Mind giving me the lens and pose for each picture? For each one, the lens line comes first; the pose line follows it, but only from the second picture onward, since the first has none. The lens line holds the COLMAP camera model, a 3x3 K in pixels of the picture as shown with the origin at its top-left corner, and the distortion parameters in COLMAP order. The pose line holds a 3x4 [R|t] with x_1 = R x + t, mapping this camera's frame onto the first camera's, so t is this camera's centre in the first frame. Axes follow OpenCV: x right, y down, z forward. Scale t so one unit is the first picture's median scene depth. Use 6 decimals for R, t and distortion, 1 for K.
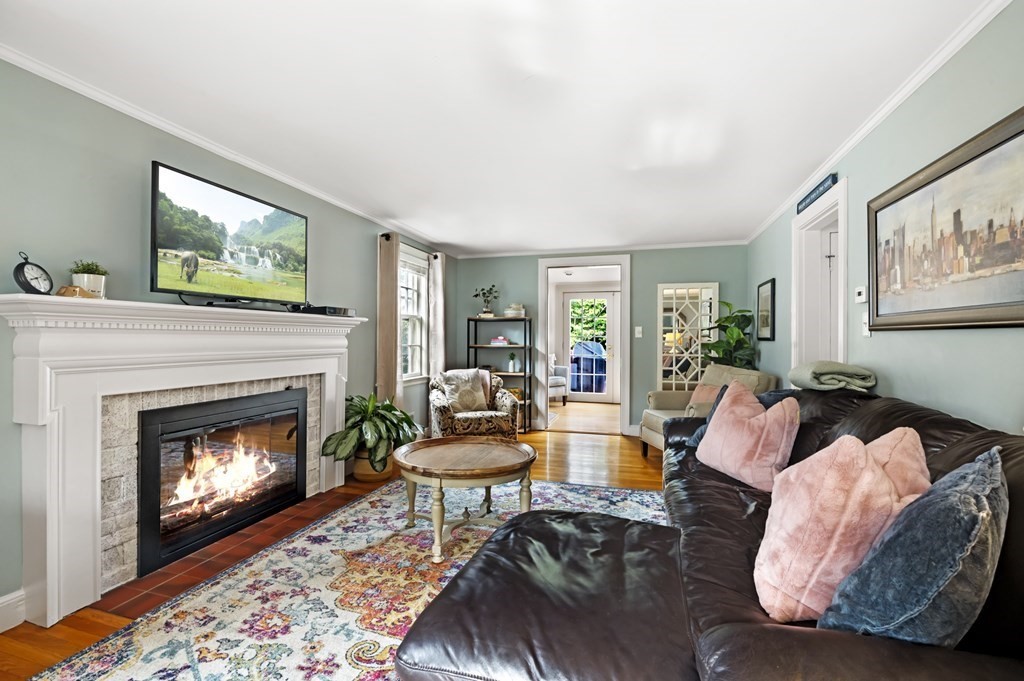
lens RADIAL K [[463.0, 0, 510.5], [0, 463.0, 338.1], [0, 0, 1]] dist [0.000135, 0.001588]
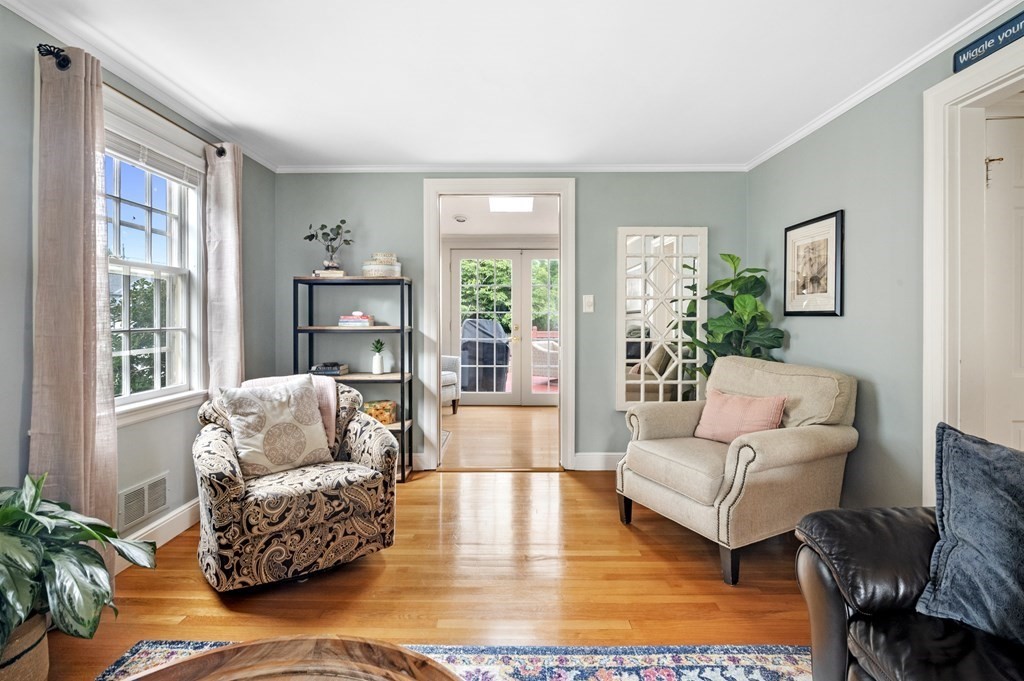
lens RADIAL K [[513.2, 0, 514.9], [0, 513.2, 319.9], [0, 0, 1]] dist [-0.011417, 0.001130]
pose [[0.960918, -0.006118, 0.276765, -0.010329], [0.004006, 0.999958, 0.008195, 0.002814], [-0.276803, -0.006766, 0.960903, 0.383412]]
